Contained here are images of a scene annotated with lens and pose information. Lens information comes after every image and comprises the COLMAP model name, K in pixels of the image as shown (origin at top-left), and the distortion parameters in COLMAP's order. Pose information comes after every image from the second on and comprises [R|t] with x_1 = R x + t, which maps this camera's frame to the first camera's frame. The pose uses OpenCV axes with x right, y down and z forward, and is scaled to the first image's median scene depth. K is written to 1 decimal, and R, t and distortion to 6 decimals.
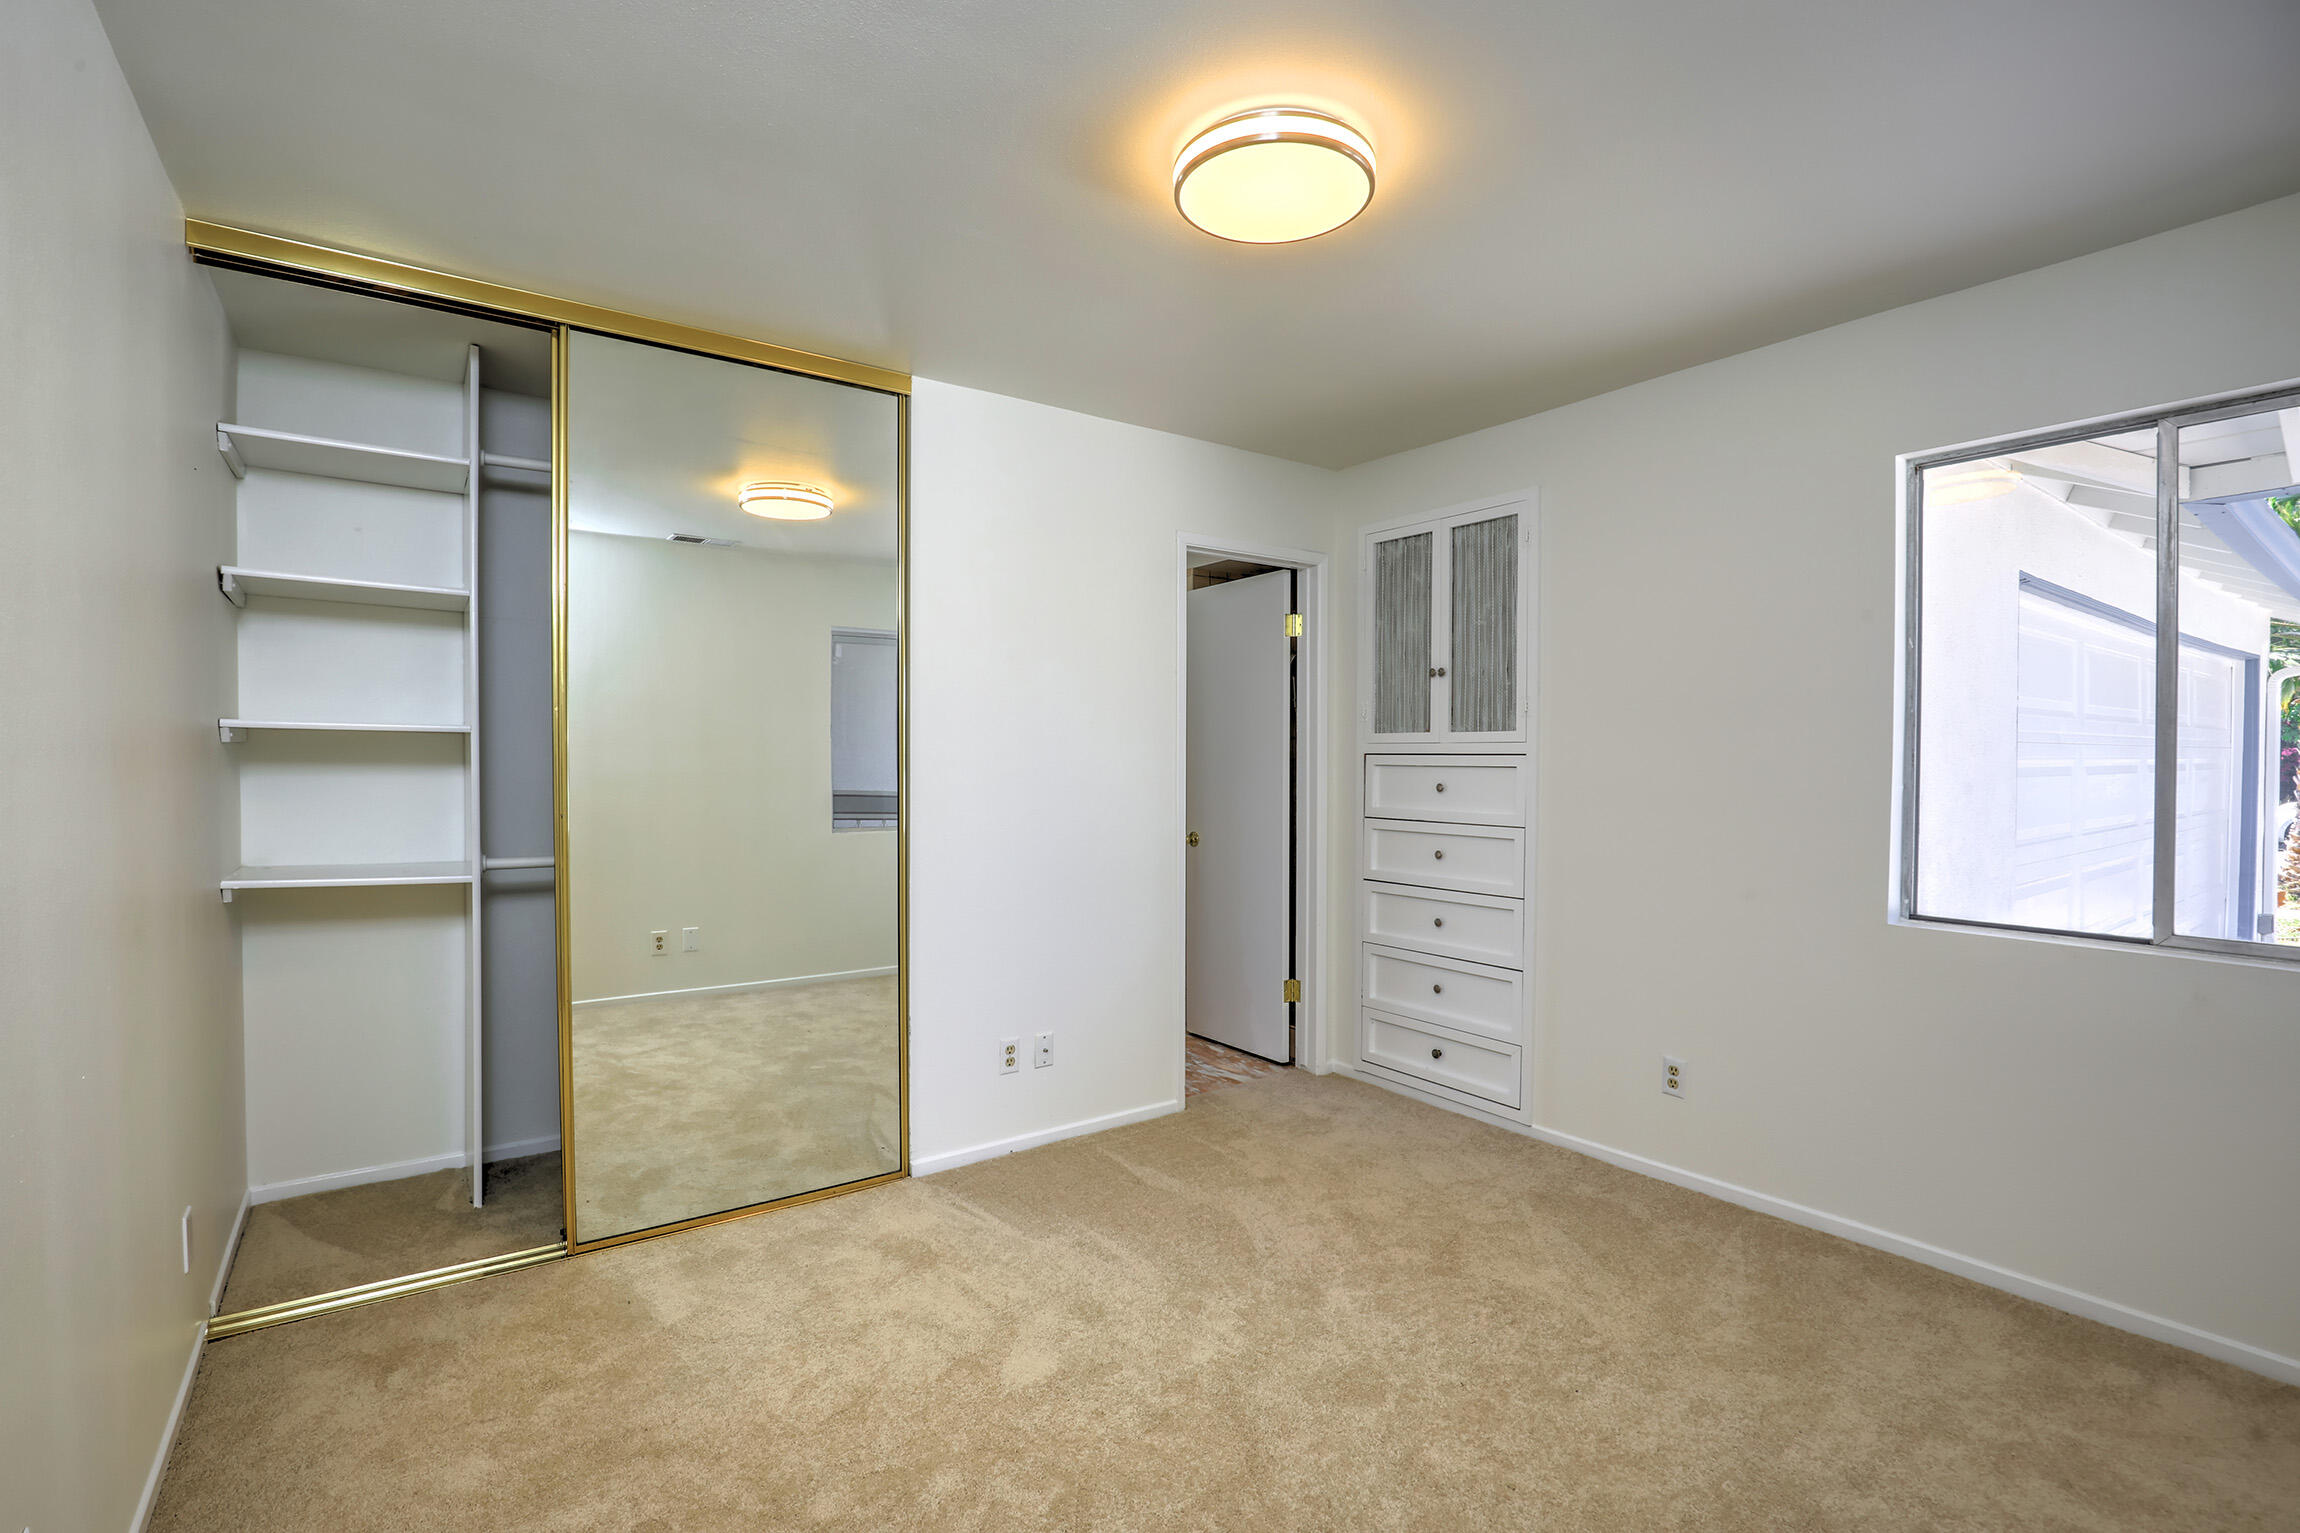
lens RADIAL K [[1053.0, 0, 1158.4], [0, 1053.0, 776.8], [0, 0, 1]] dist [-0.033870, 0.001843]
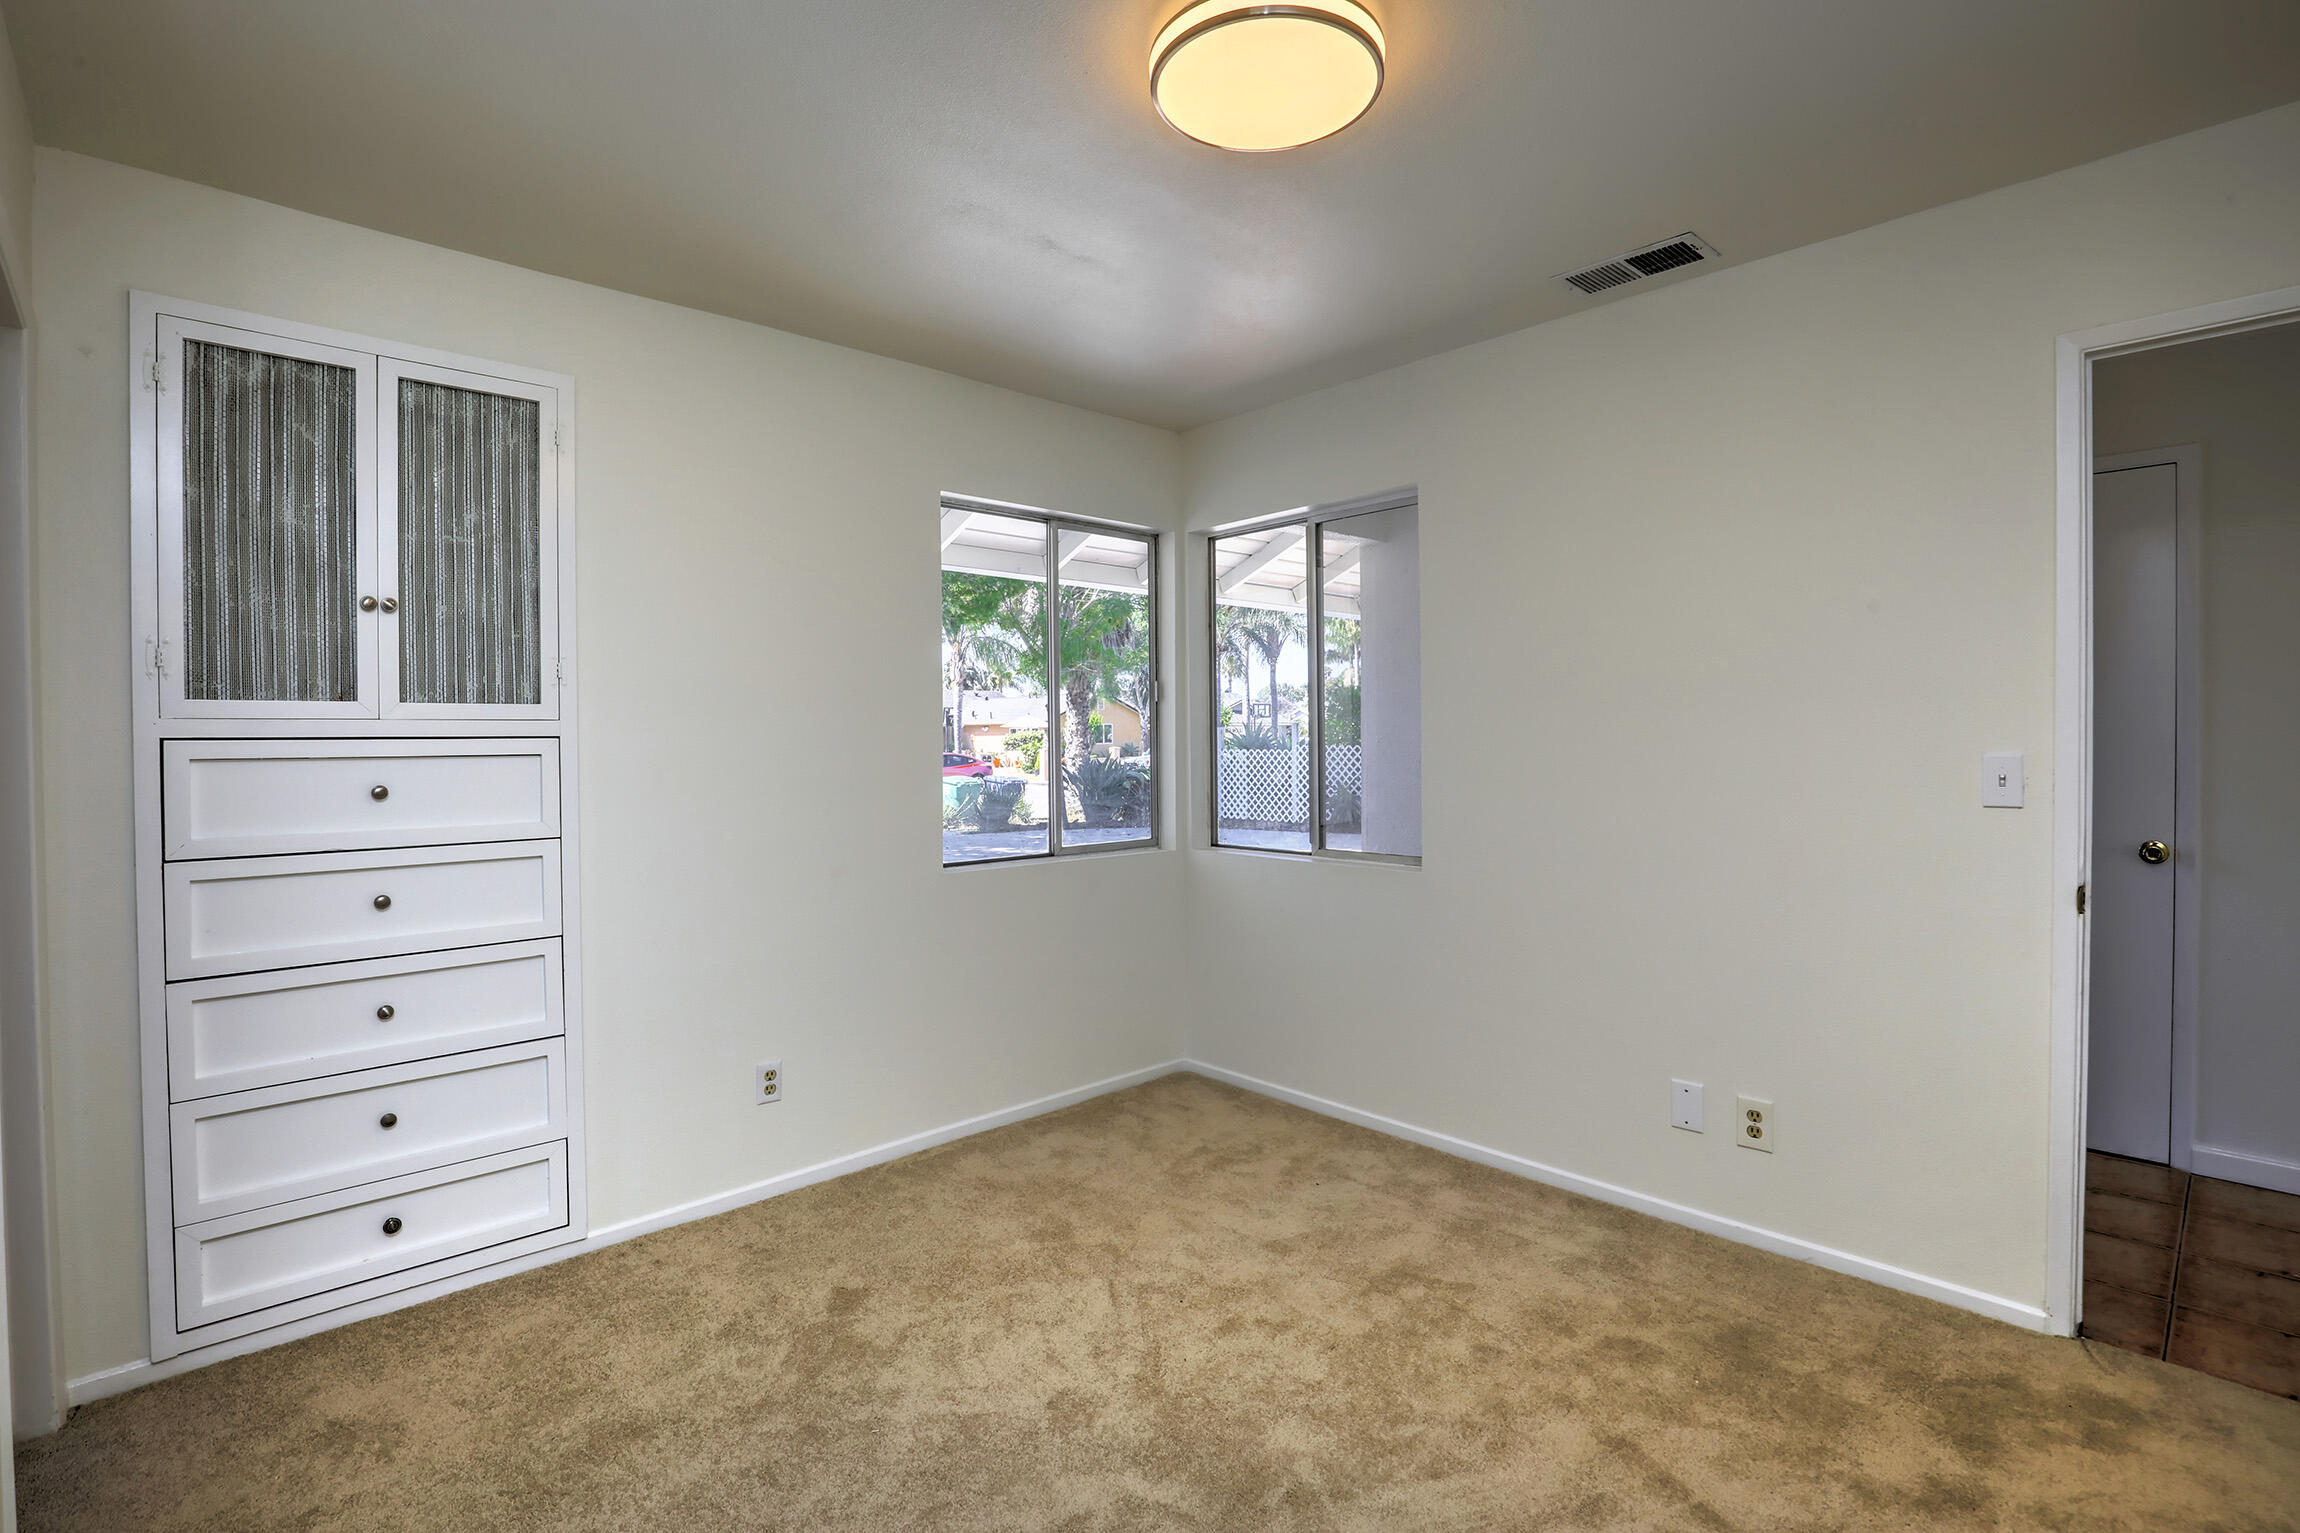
lens RADIAL K [[1069.0, 0, 1154.5], [0, 1069.0, 719.3], [0, 0, 1]] dist [-0.036279, 0.000184]
pose [[-0.134447, 0.004327, 0.990911, -0.410577], [0.019871, 0.999801, -0.001670, -0.022934], [-0.990722, 0.019466, -0.134506, 0.653030]]
